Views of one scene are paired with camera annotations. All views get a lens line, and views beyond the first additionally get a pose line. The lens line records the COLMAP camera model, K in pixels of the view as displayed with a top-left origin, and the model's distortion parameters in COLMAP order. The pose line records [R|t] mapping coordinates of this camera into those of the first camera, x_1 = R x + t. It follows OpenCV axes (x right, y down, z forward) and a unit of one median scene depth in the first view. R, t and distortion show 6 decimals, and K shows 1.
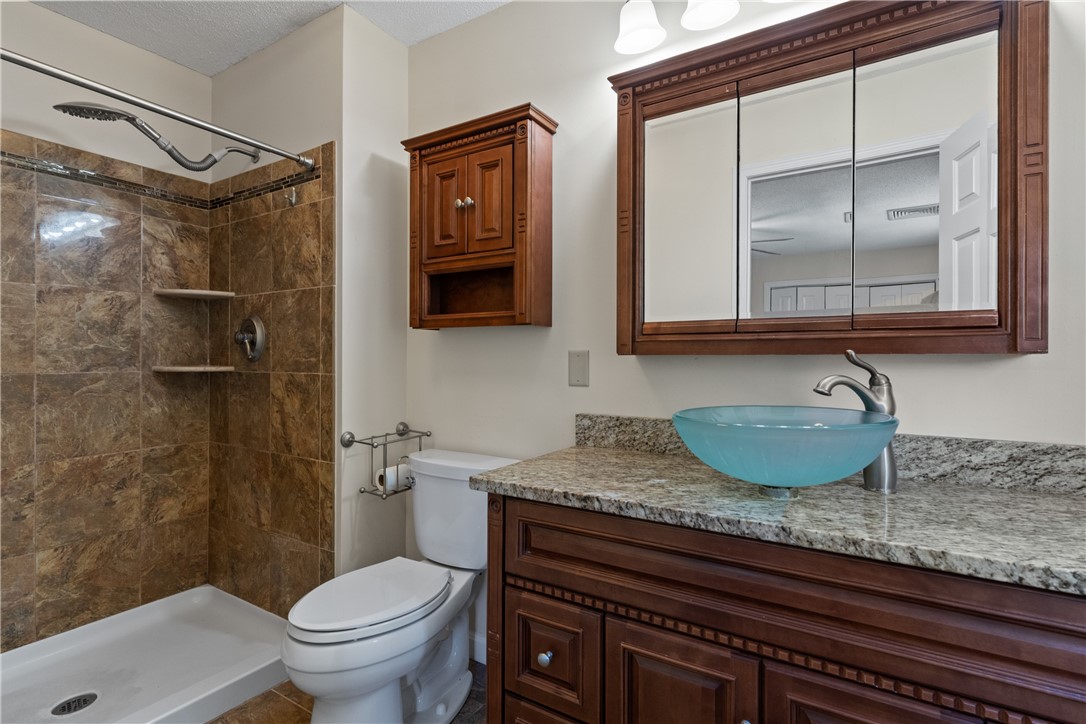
lens RADIAL K [[533.8, 0, 543.0], [0, 533.8, 362.0], [0, 0, 1]] dist [-0.002581, -0.000320]
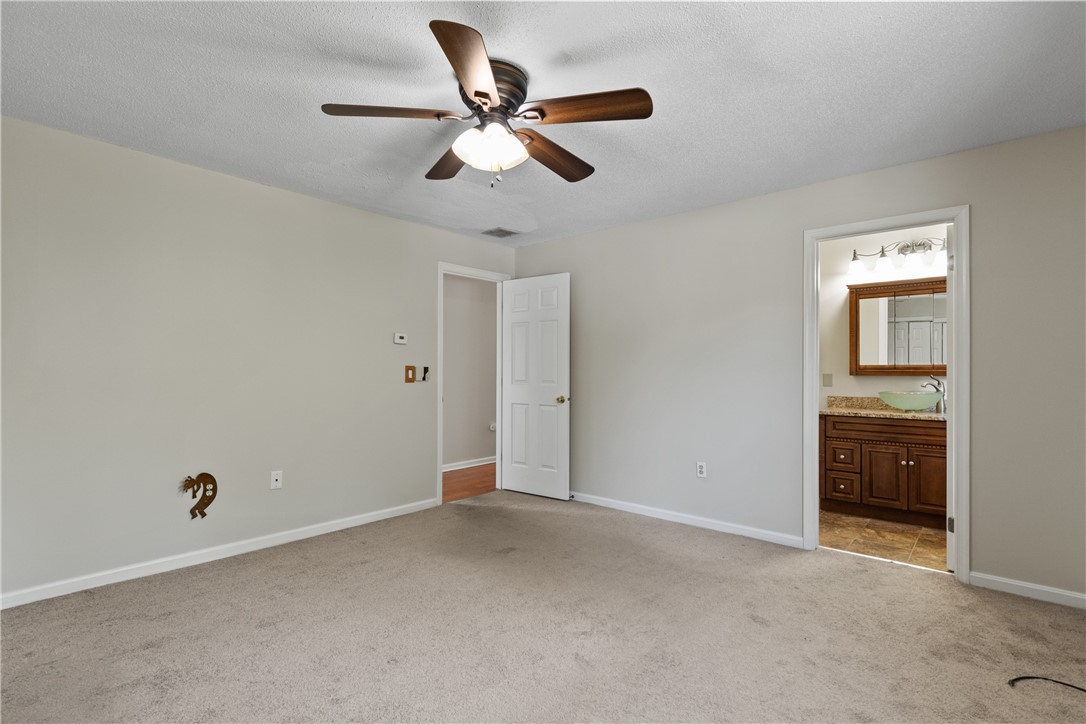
lens RADIAL K [[517.9, 0, 539.9], [0, 517.9, 364.0], [0, 0, 1]] dist [0.002045, 0.000048]
pose [[0.985763, 0.000711, -0.168142, -1.470403], [-0.004118, 0.999793, -0.019911, -0.017319], [0.168093, 0.020320, 0.985562, -2.946463]]
